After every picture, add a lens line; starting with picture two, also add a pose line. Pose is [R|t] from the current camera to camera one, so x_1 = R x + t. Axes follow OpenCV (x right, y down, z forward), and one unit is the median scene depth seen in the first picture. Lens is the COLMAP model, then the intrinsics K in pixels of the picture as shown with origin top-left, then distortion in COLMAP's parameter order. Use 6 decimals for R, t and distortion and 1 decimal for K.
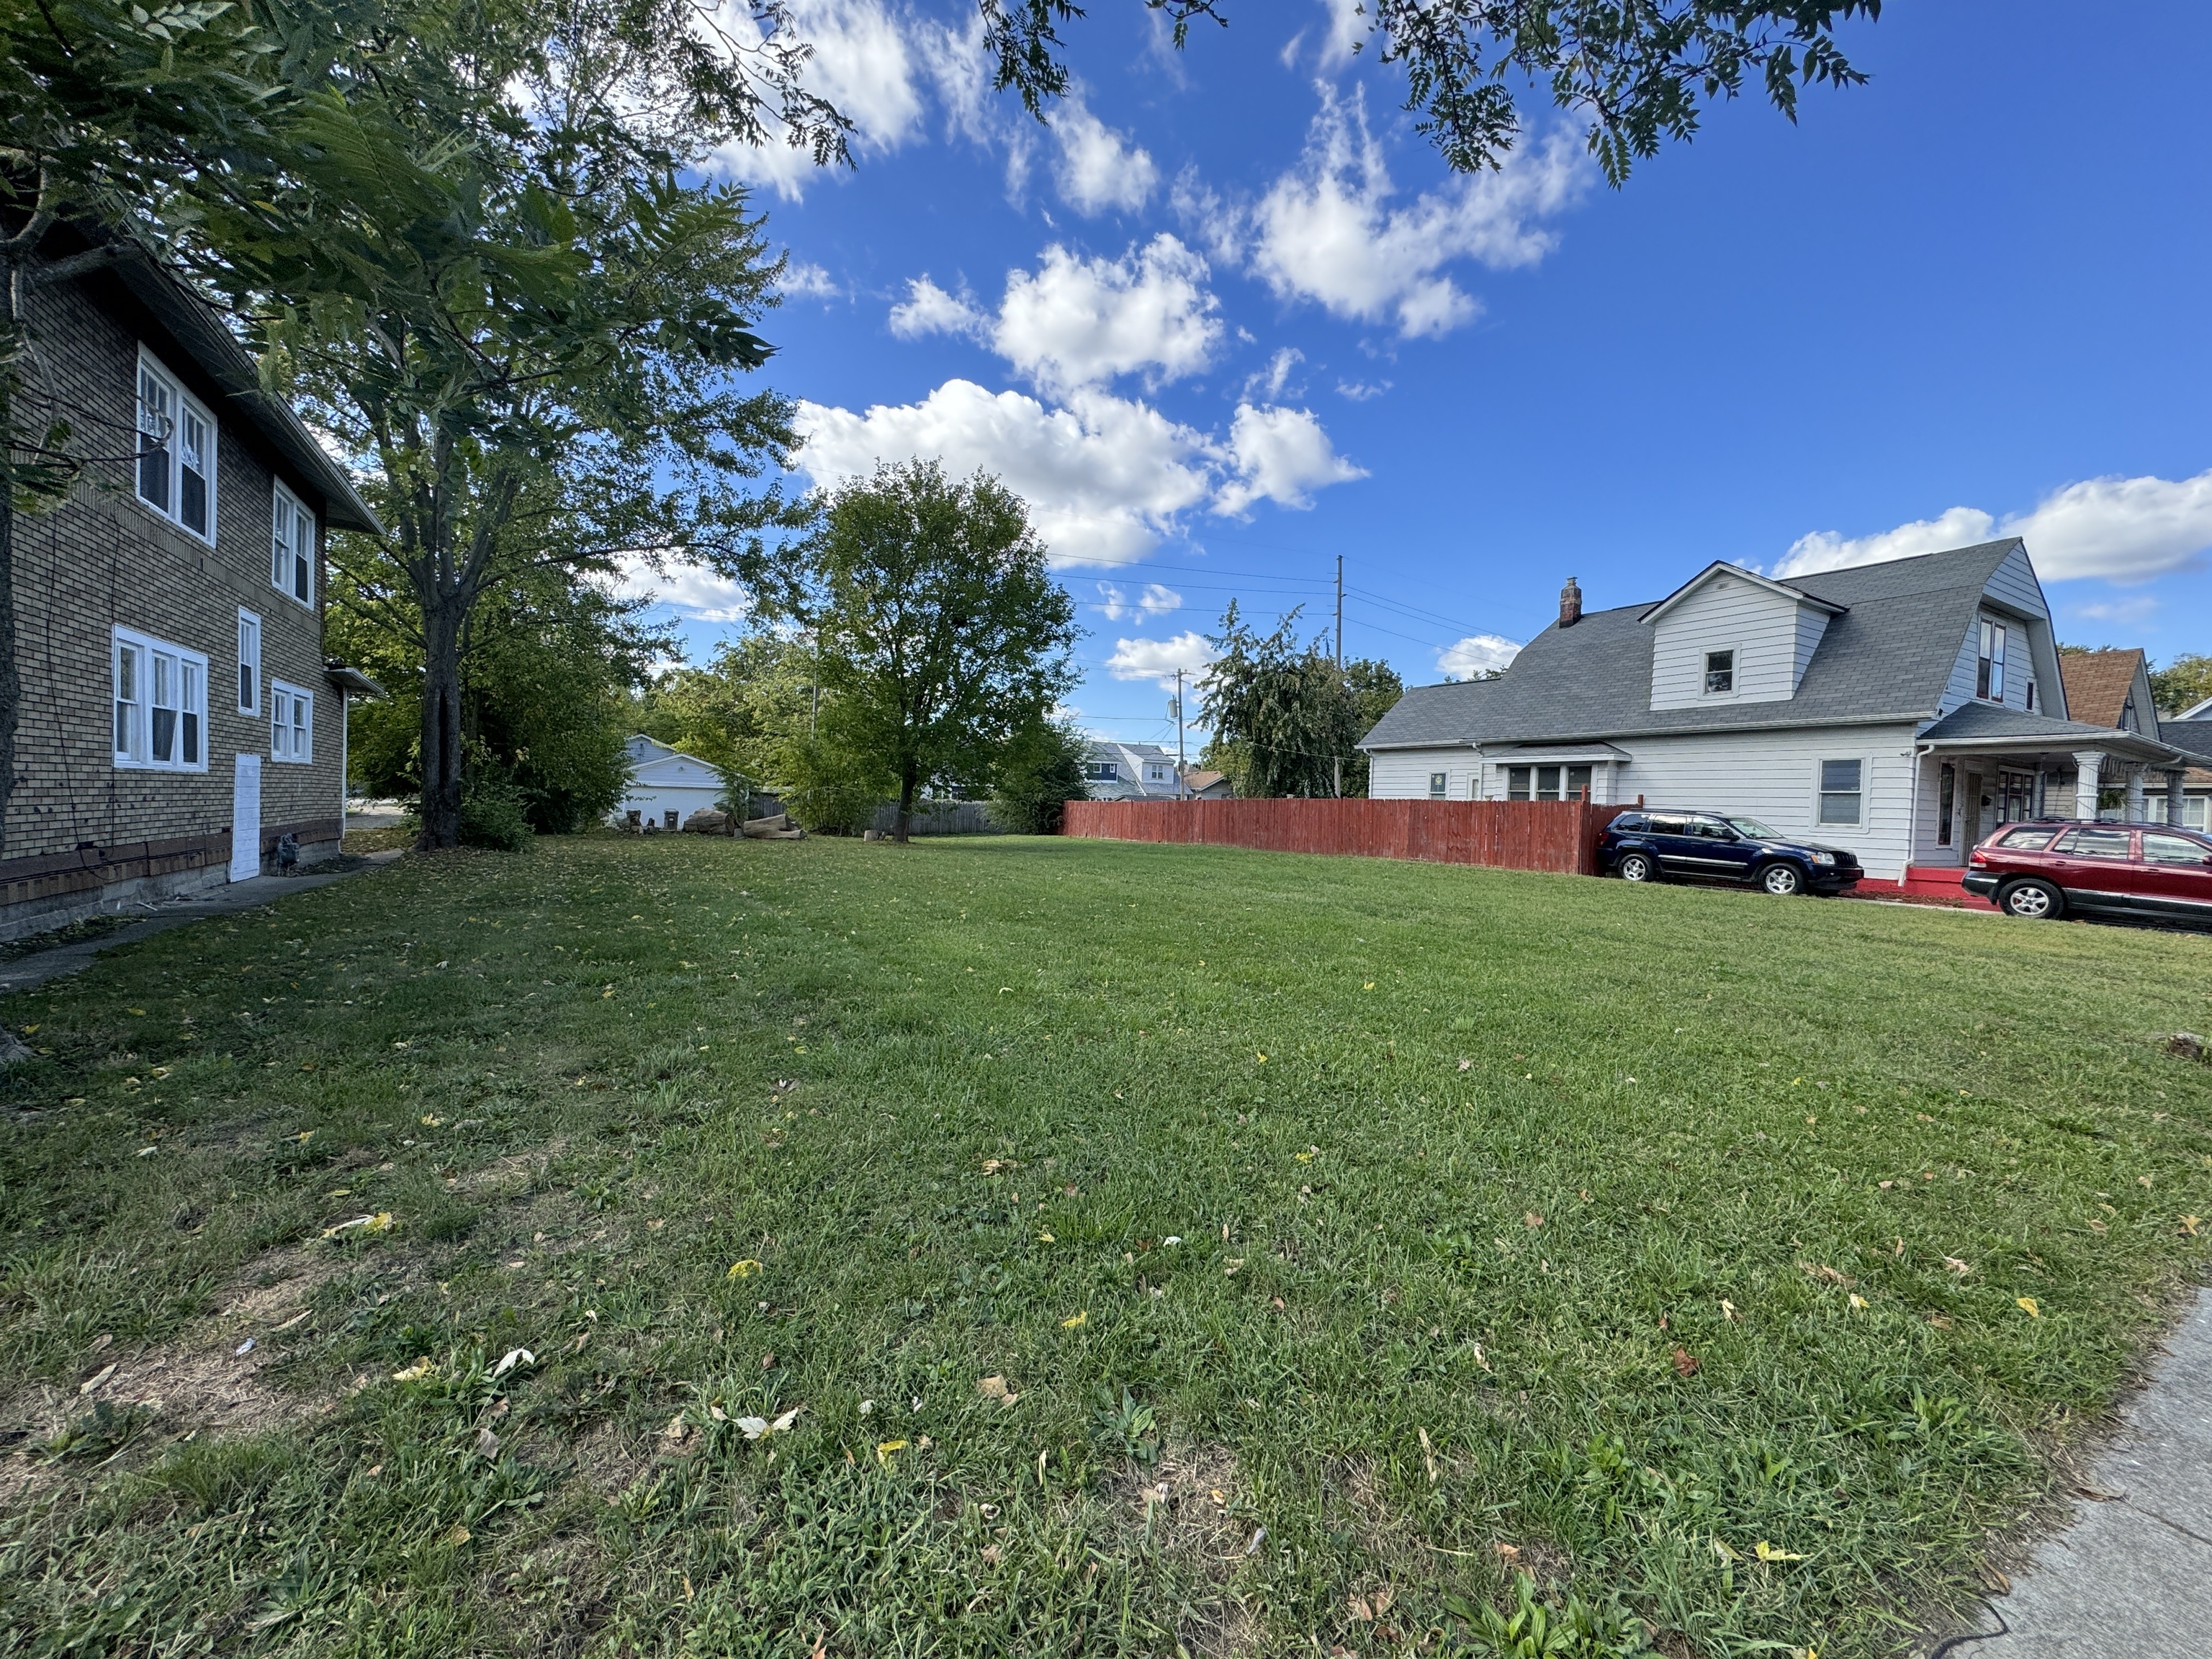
lens RADIAL K [[875.8, 0, 1097.7], [0, 875.8, 788.9], [0, 0, 1]] dist [-0.001538, 0.000260]
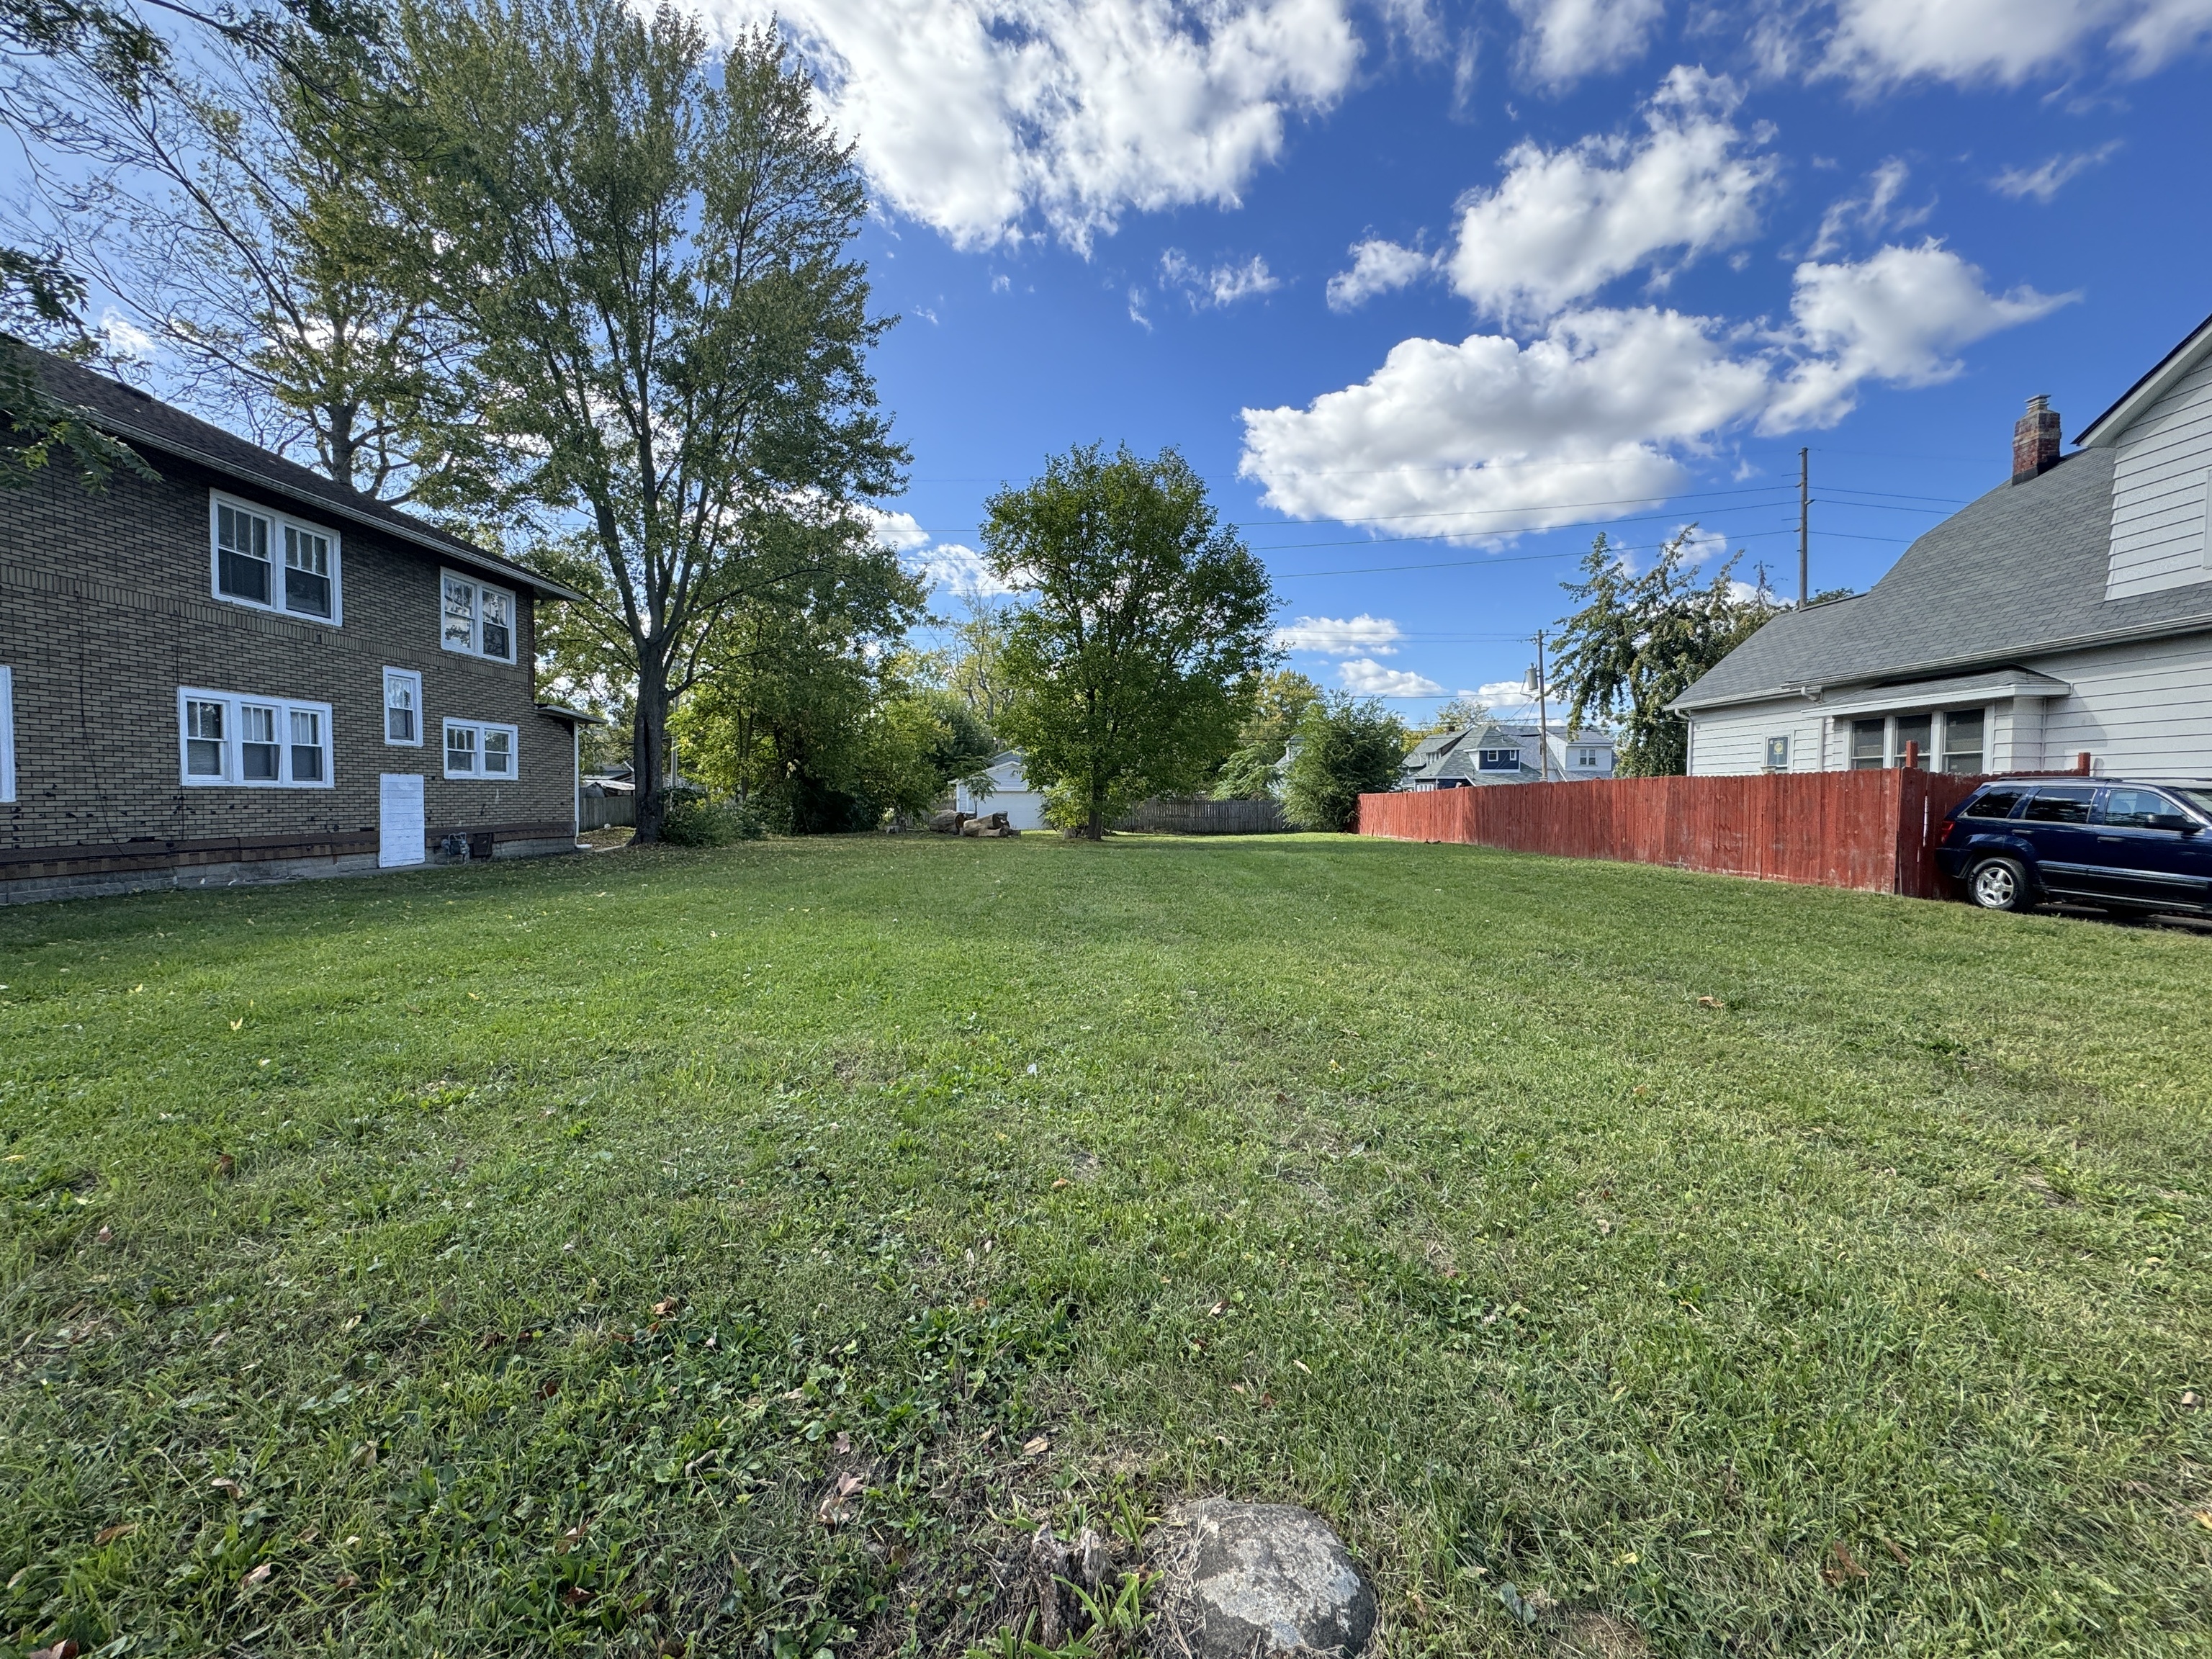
lens RADIAL K [[875.8, 0, 1105.7], [0, 875.8, 828.9], [0, 0, 1]] dist [-0.001538, 0.000260]
pose [[0.851237, -0.005893, -0.524749, 0.415604], [0.029296, 0.998911, 0.036306, 0.017976], [0.523964, -0.046278, 0.850482, 0.214037]]
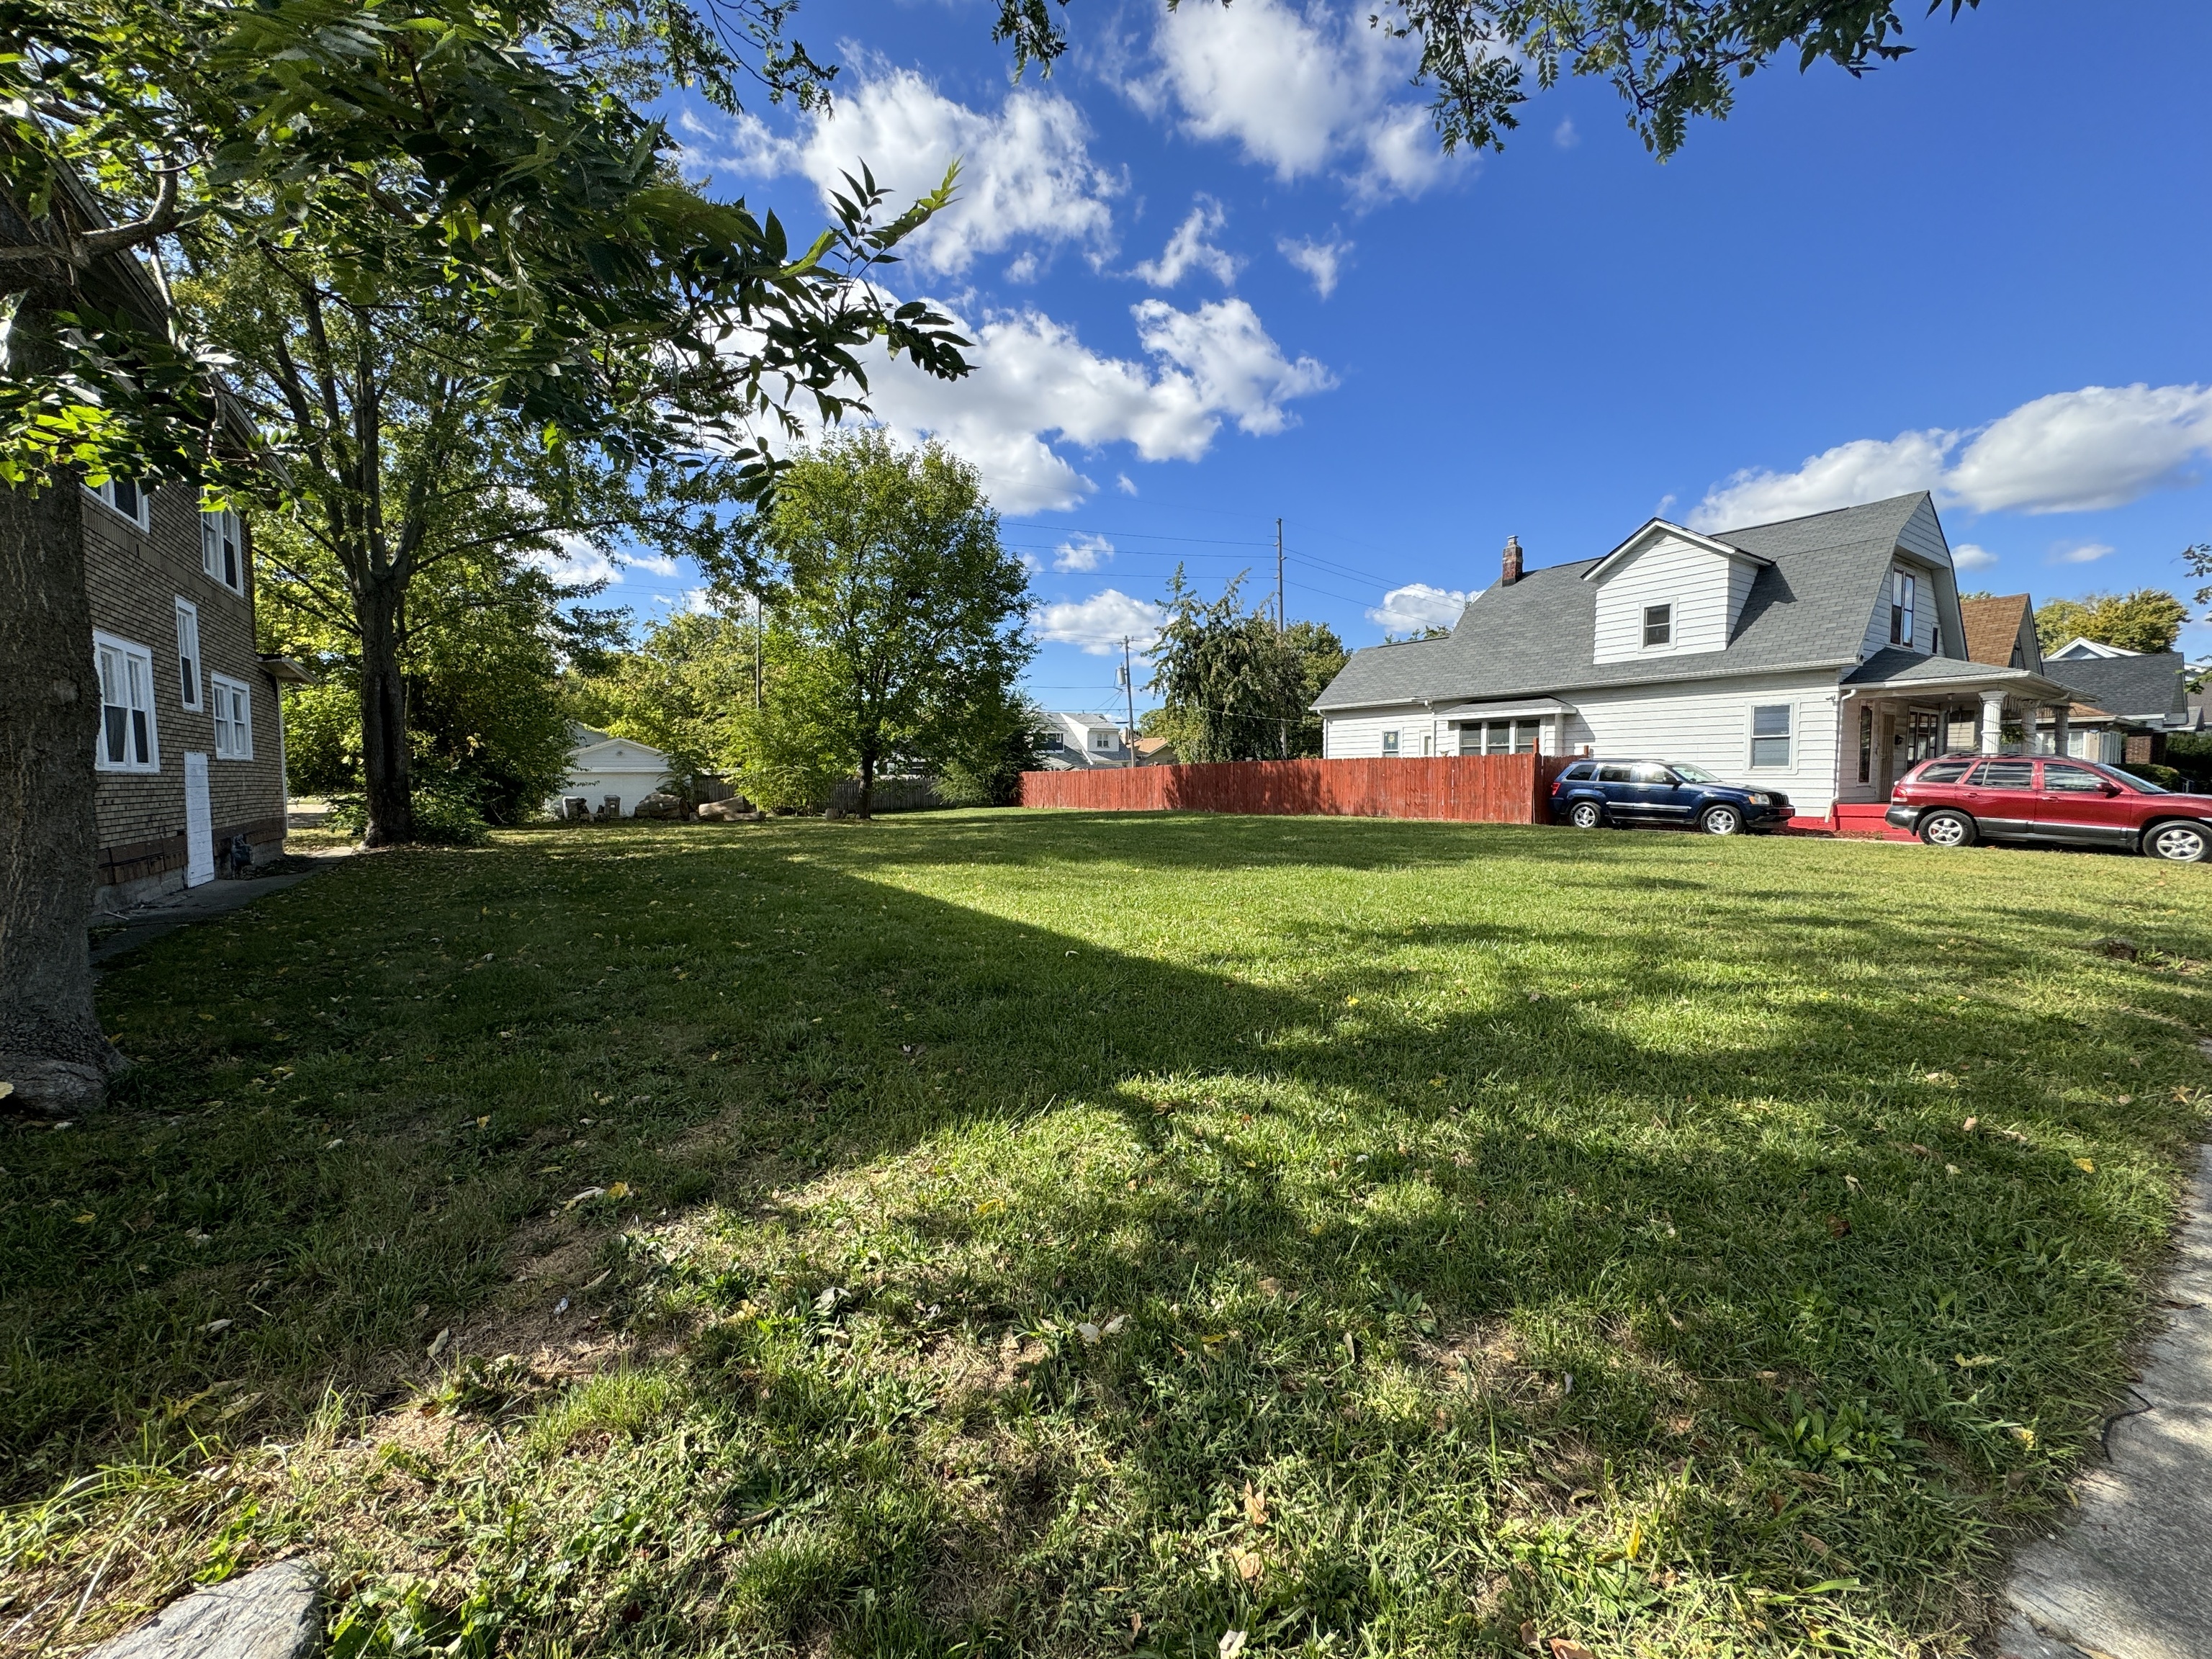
lens RADIAL K [[875.8, 0, 1096.8], [0, 875.8, 789.0], [0, 0, 1]] dist [-0.001538, 0.000260]
pose [[0.997136, -0.037480, 0.065687, -0.035854], [0.035146, 0.998721, 0.036341, -0.000051], [-0.066965, -0.033928, 0.997178, -0.007150]]
